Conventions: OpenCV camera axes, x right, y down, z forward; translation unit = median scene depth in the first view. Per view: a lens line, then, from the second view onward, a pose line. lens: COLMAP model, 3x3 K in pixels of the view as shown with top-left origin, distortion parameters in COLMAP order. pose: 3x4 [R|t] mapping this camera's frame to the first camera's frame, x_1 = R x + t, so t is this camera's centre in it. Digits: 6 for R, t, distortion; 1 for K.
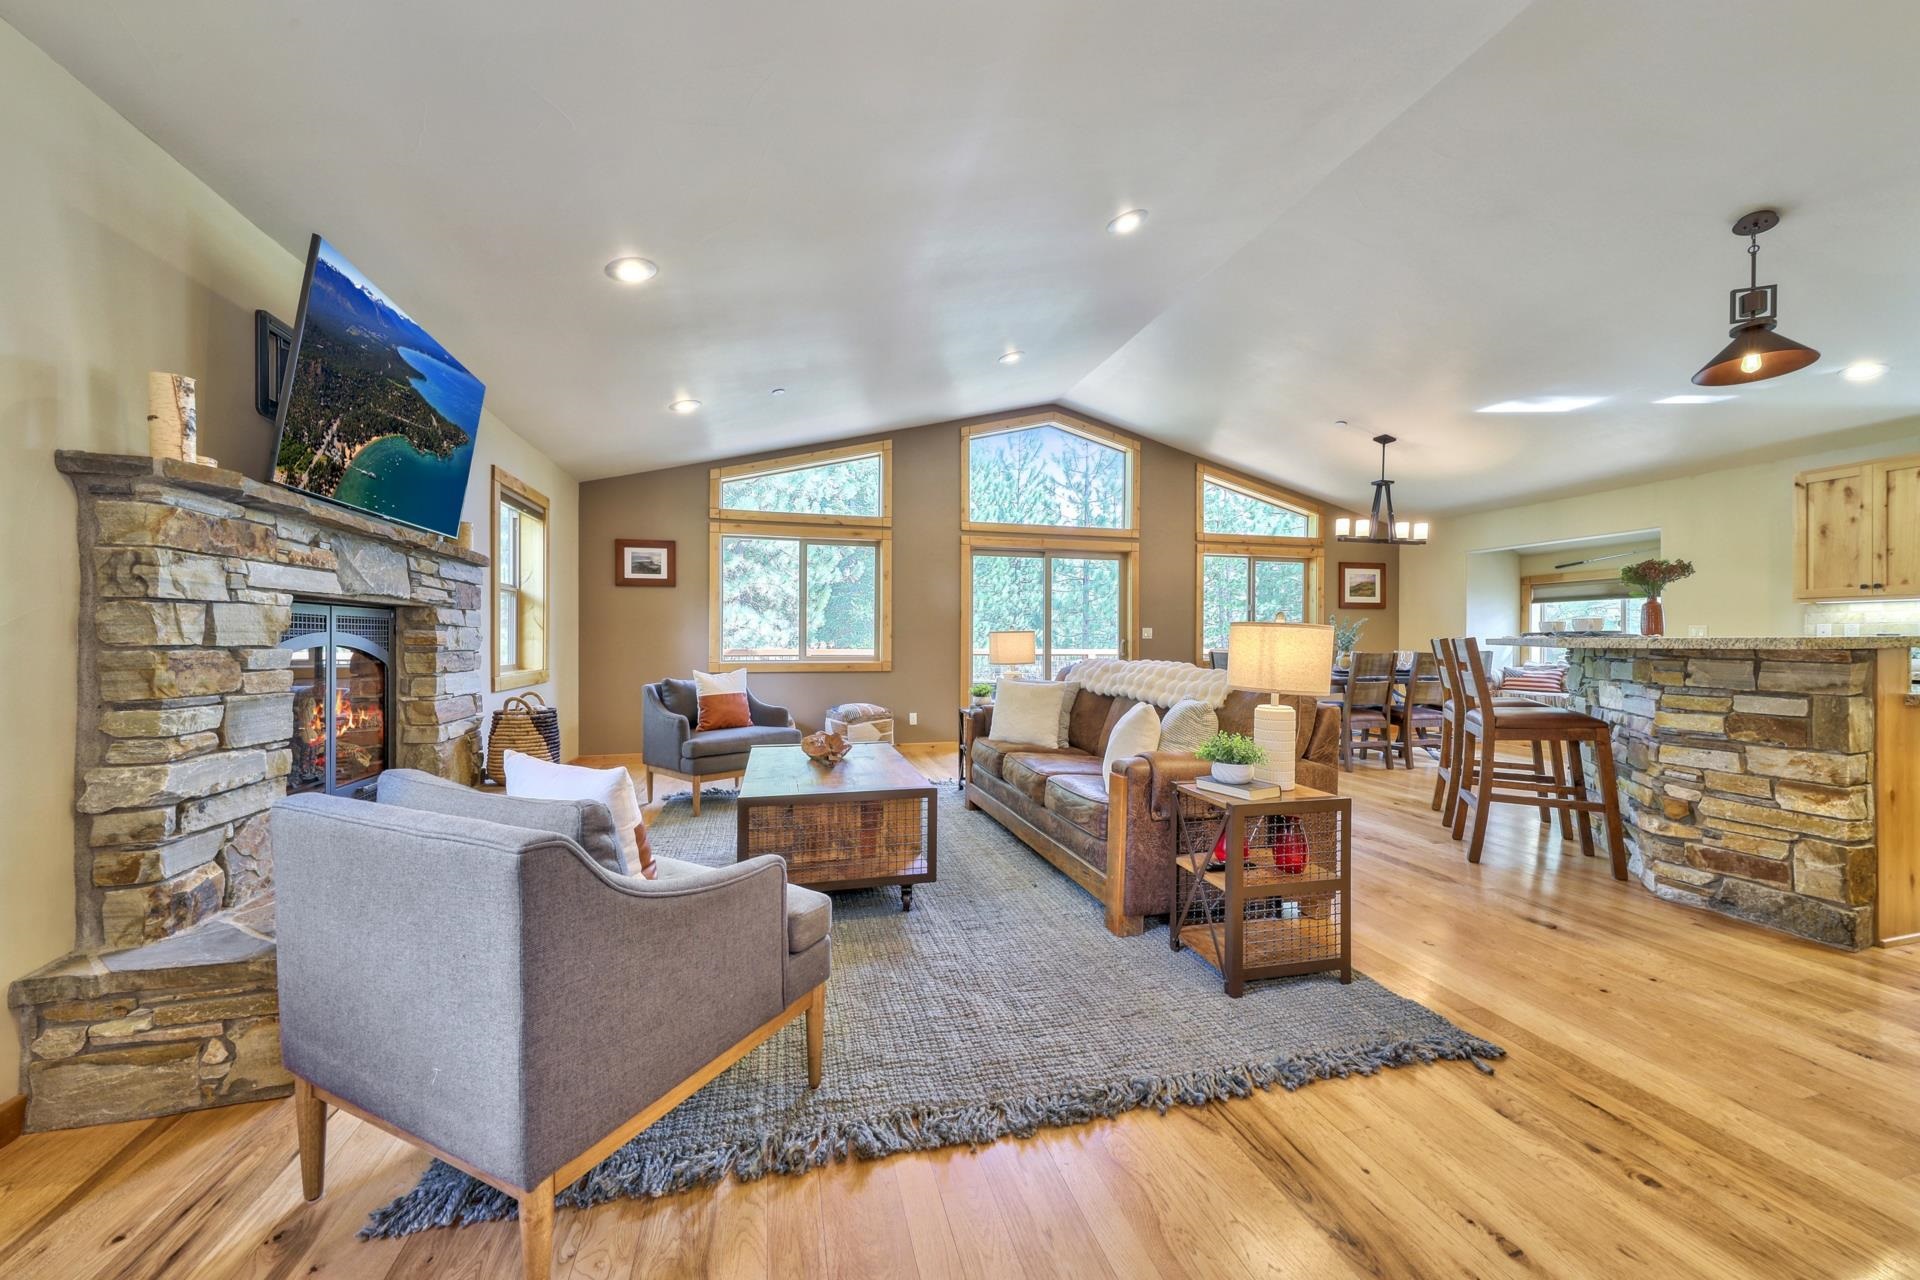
lens RADIAL K [[709.7, 0, 958.6], [0, 709.7, 640.5], [0, 0, 1]] dist [0.018974, 0.000294]
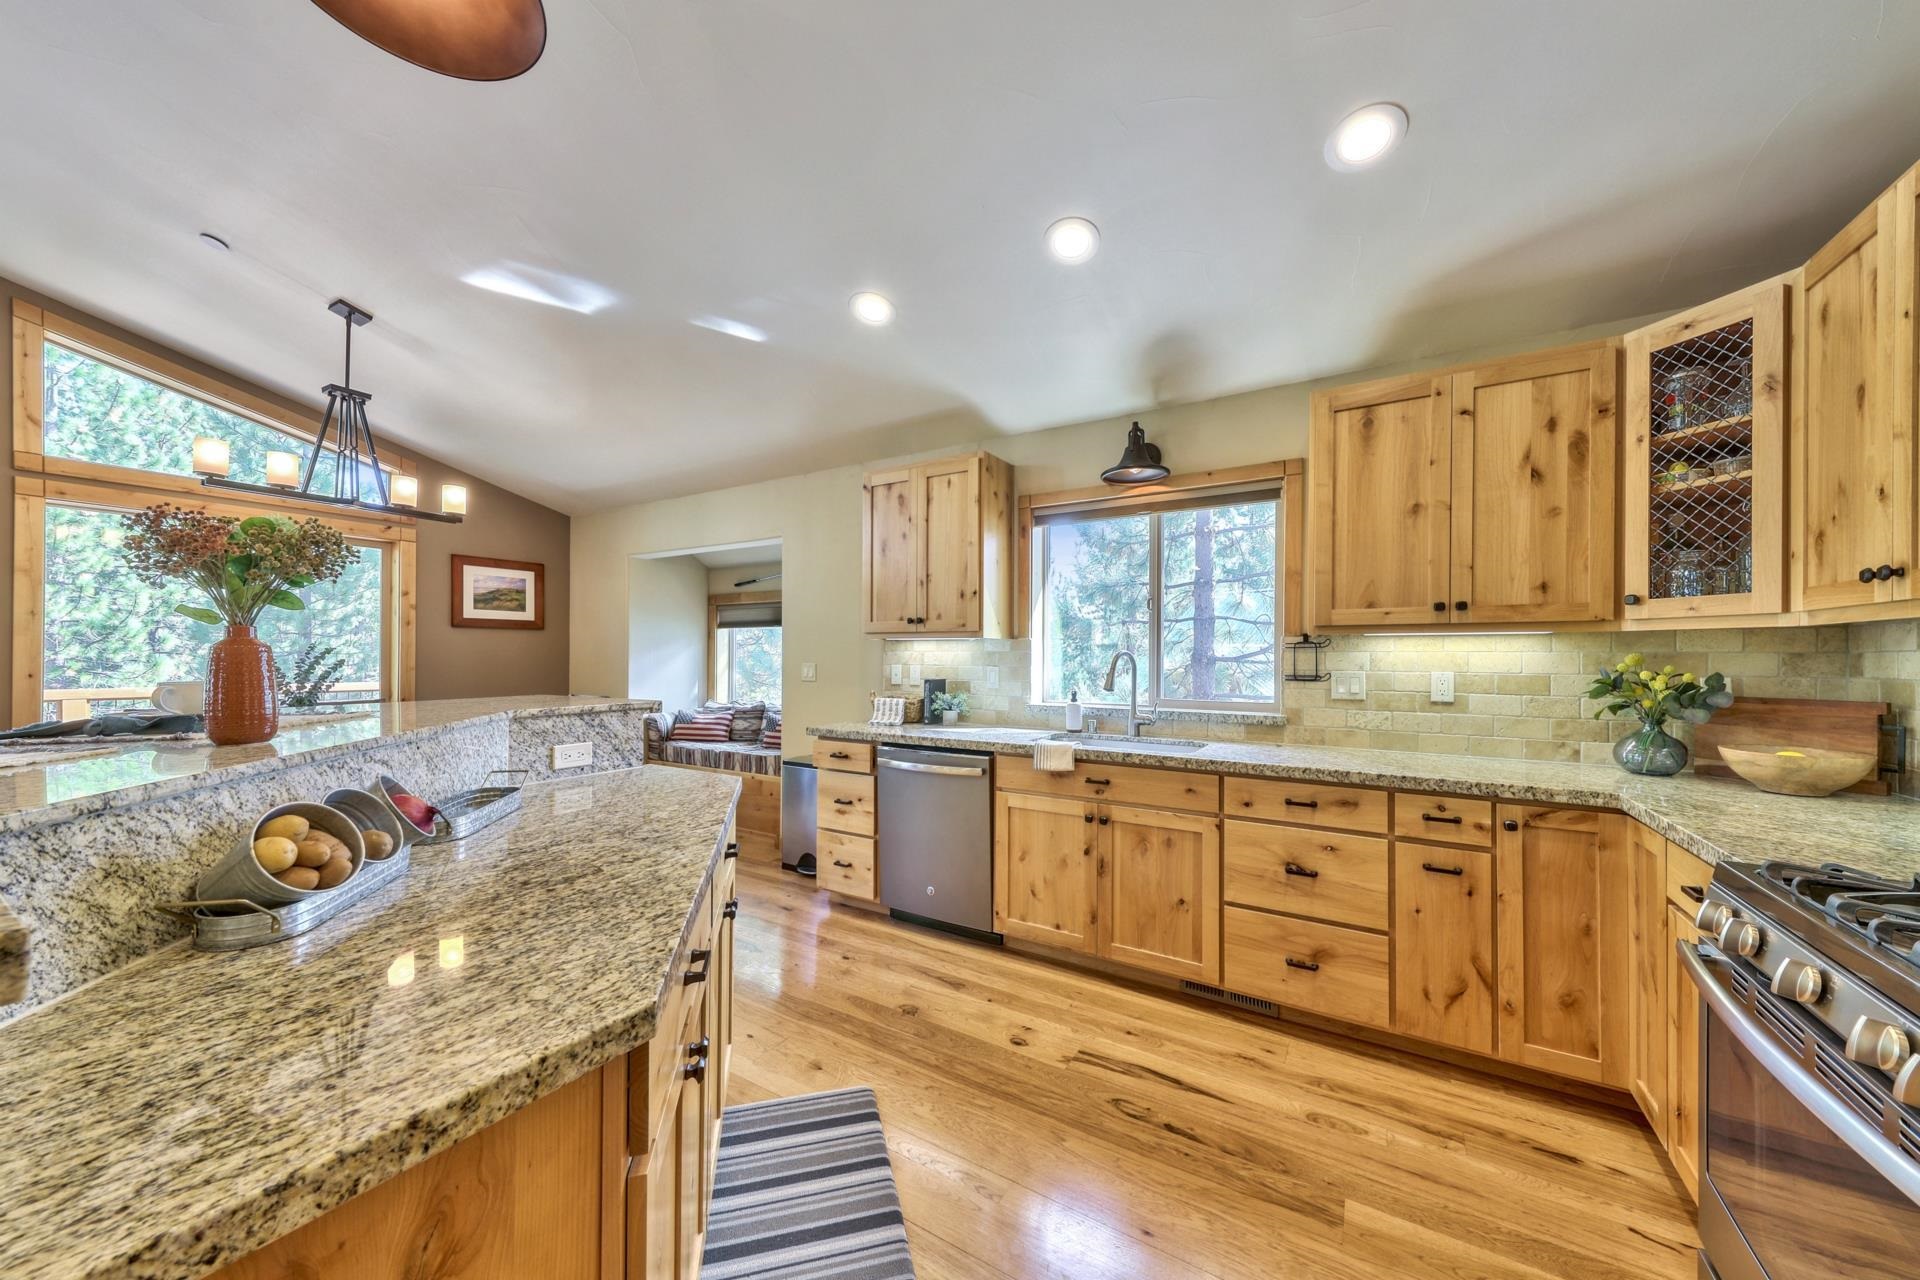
lens RADIAL K [[670.4, 0, 950.0], [0, 670.4, 651.9], [0, 0, 1]] dist [0.000593, -0.000703]
pose [[0.727935, 0.007296, 0.685607, 0.499374], [-0.004276, 0.999972, -0.006102, -0.023281], [-0.685632, 0.001510, 0.727946, 0.287734]]
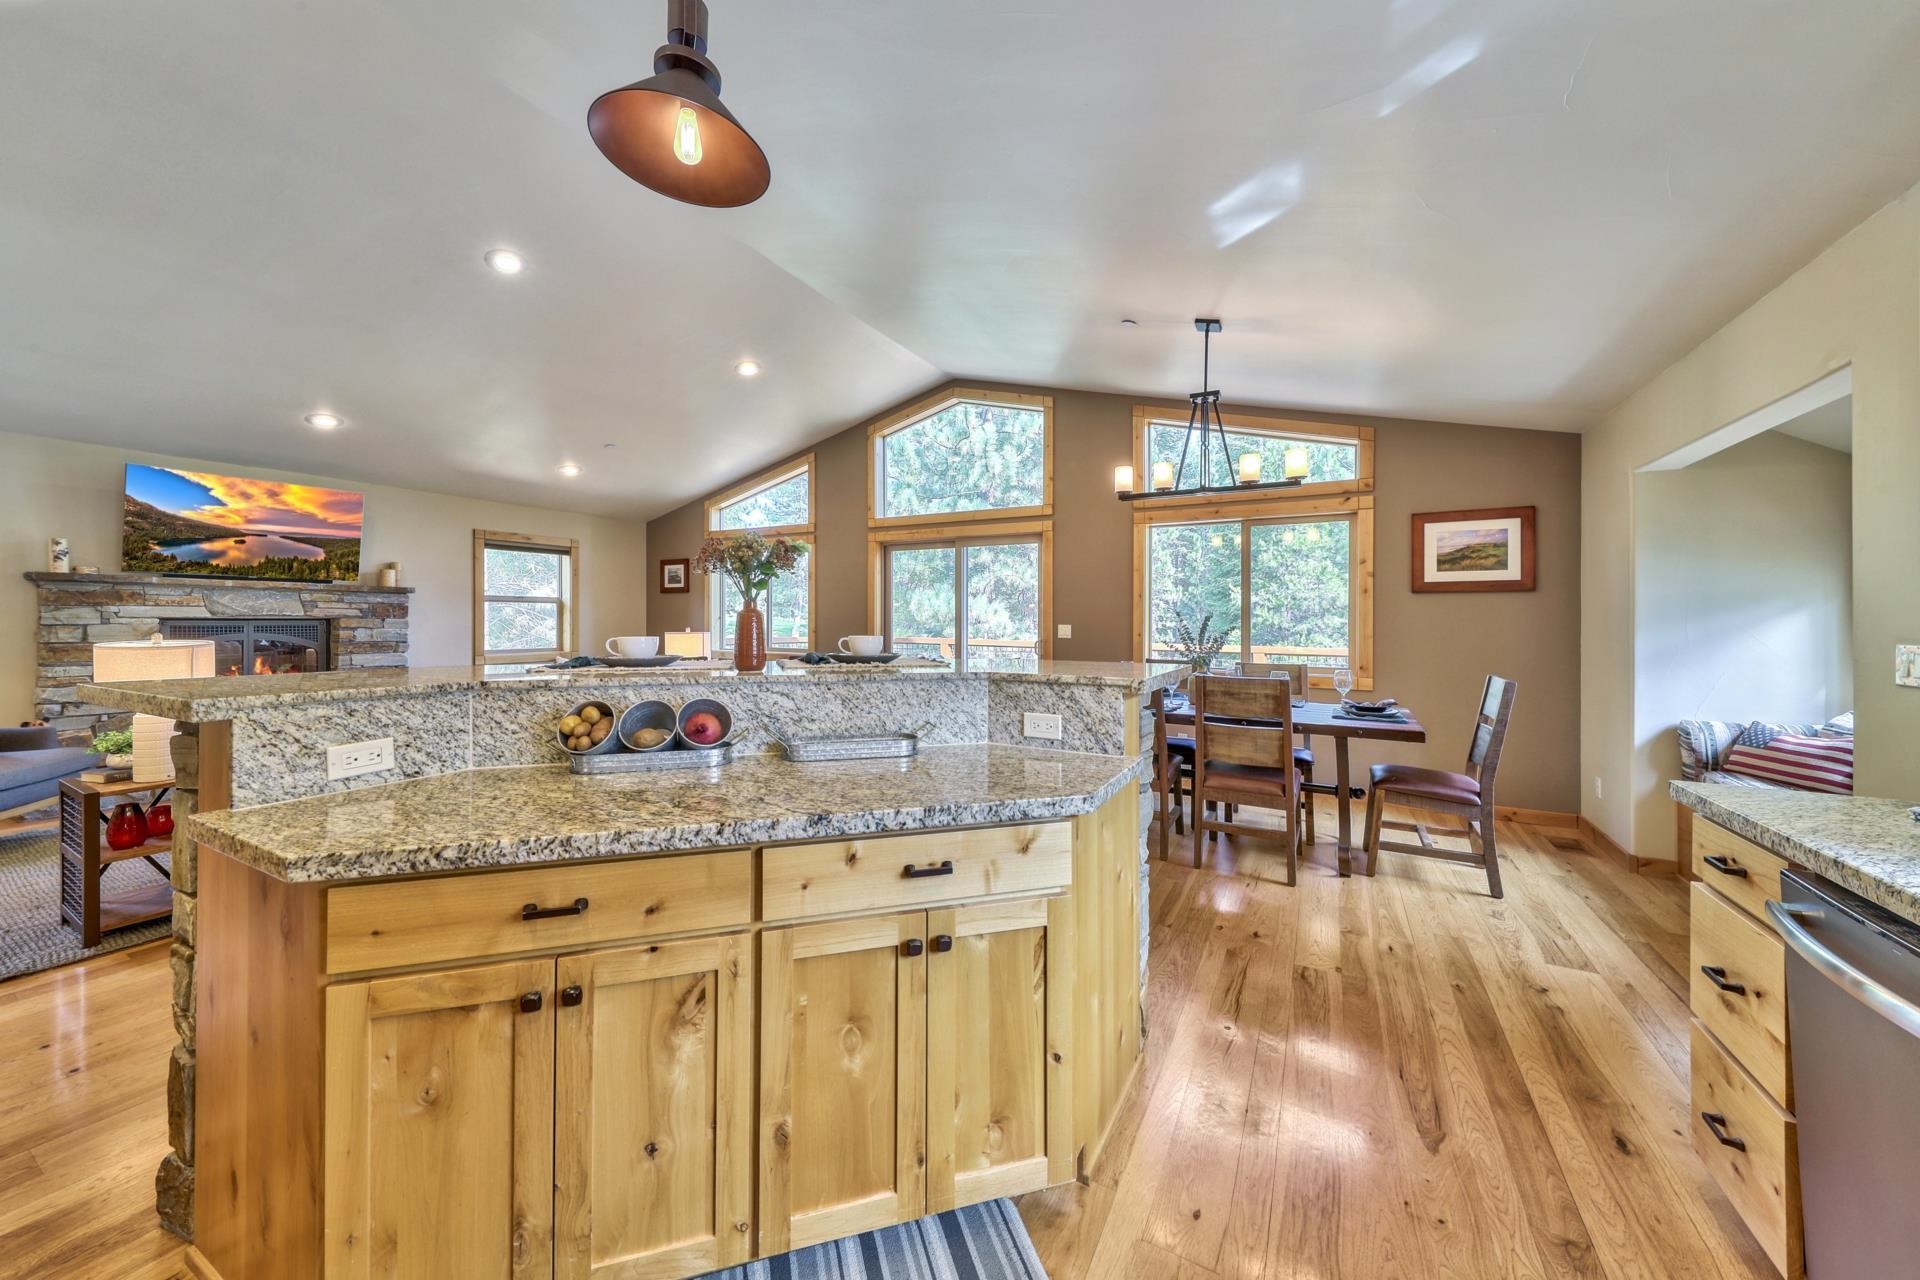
lens RADIAL K [[670.4, 0, 964.6], [0, 670.4, 622.7], [0, 0, 1]] dist [0.000593, -0.000703]
pose [[0.720610, 0.006996, -0.693306, 0.728045], [-0.005411, 0.999975, 0.004466, -0.022959], [0.693320, 0.000533, 0.720630, 0.382525]]
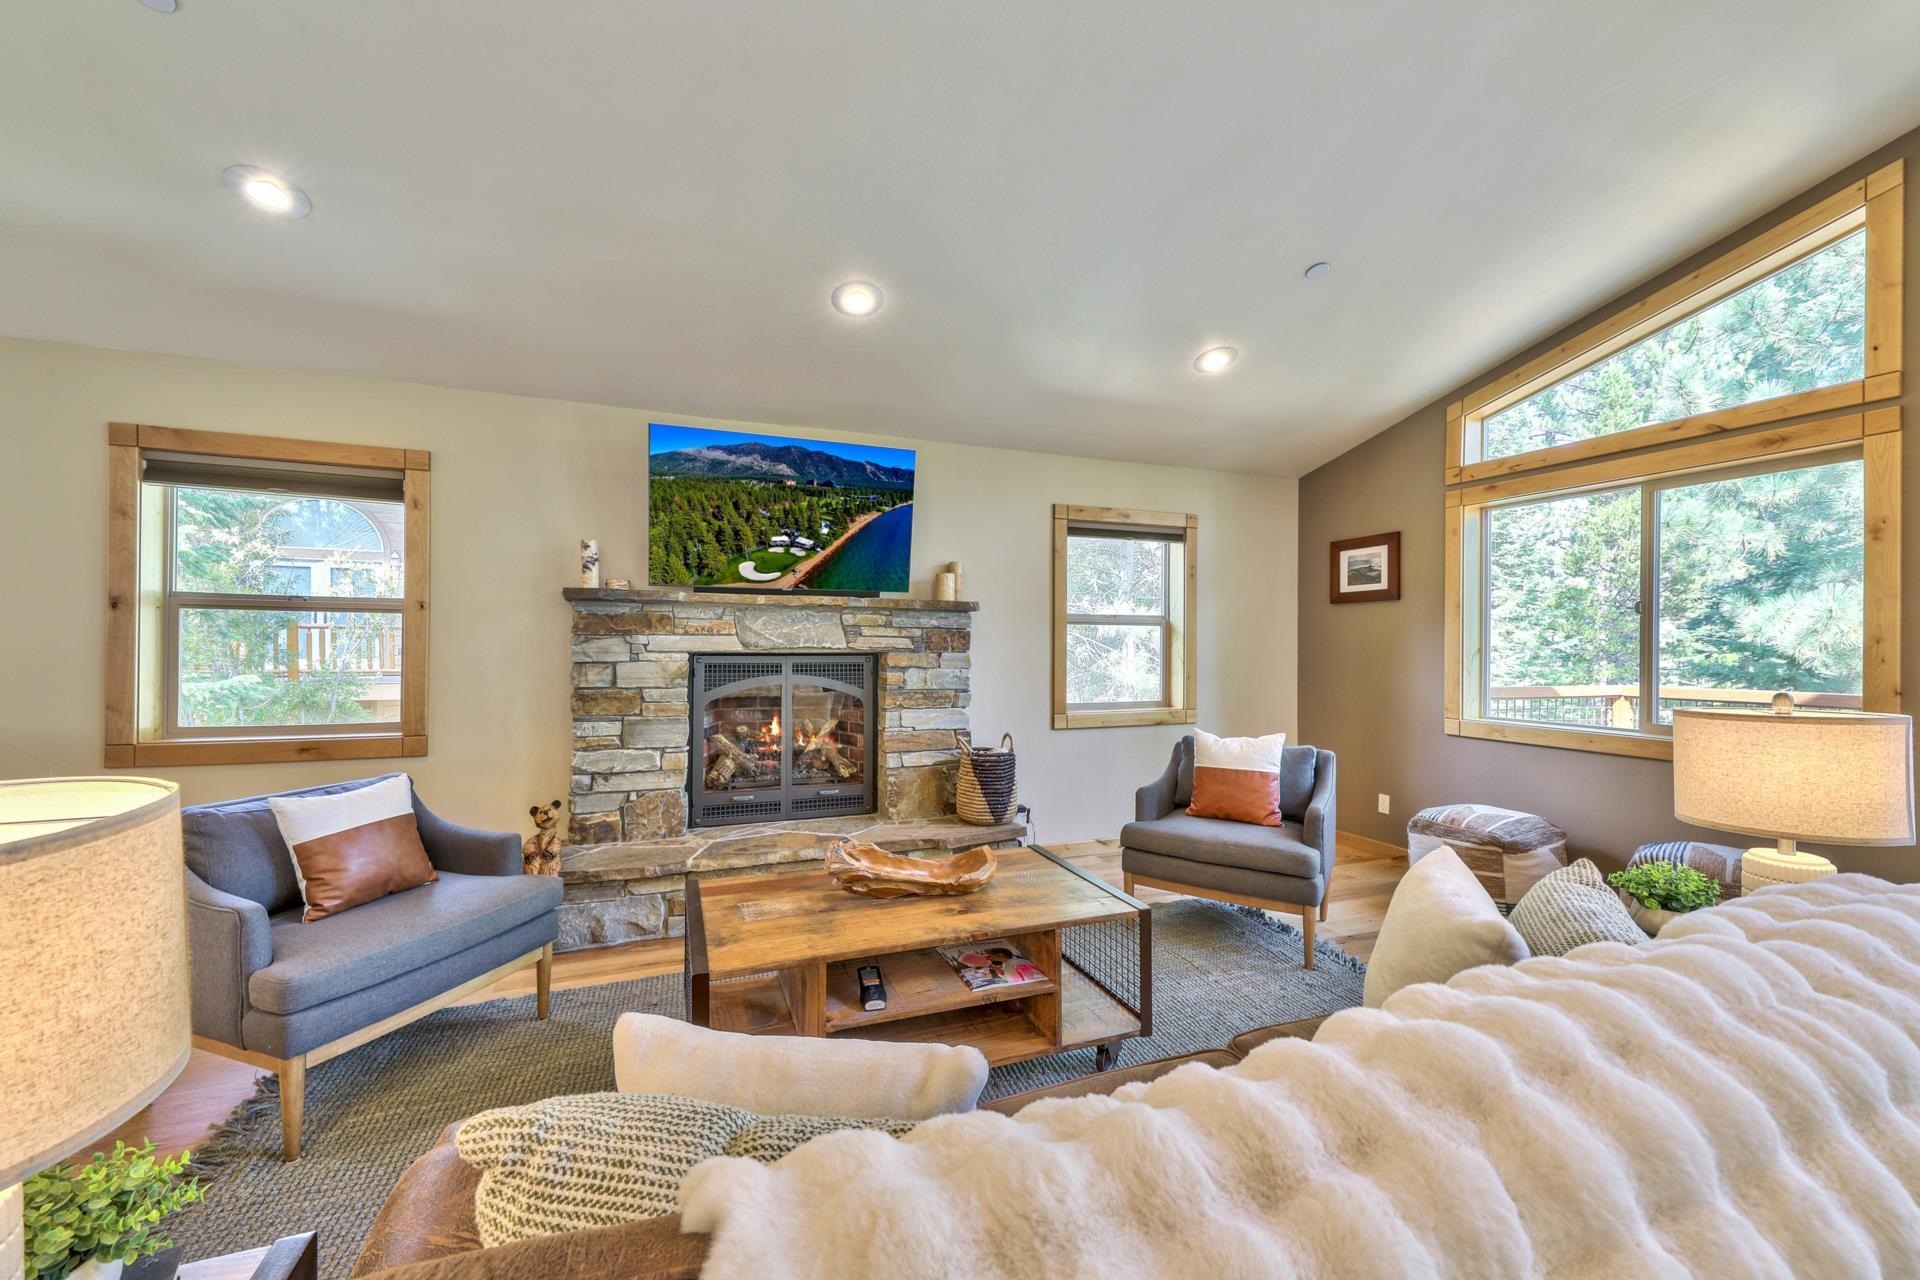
lens RADIAL K [[751.7, 0, 968.0], [0, 751.7, 648.7], [0, 0, 1]] dist [0.008706, -0.000125]
pose [[0.112774, 0.003976, -0.993613, 0.228364], [-0.003662, 0.999987, 0.003585, -0.025334], [0.993614, 0.003235, 0.112787, 0.436349]]
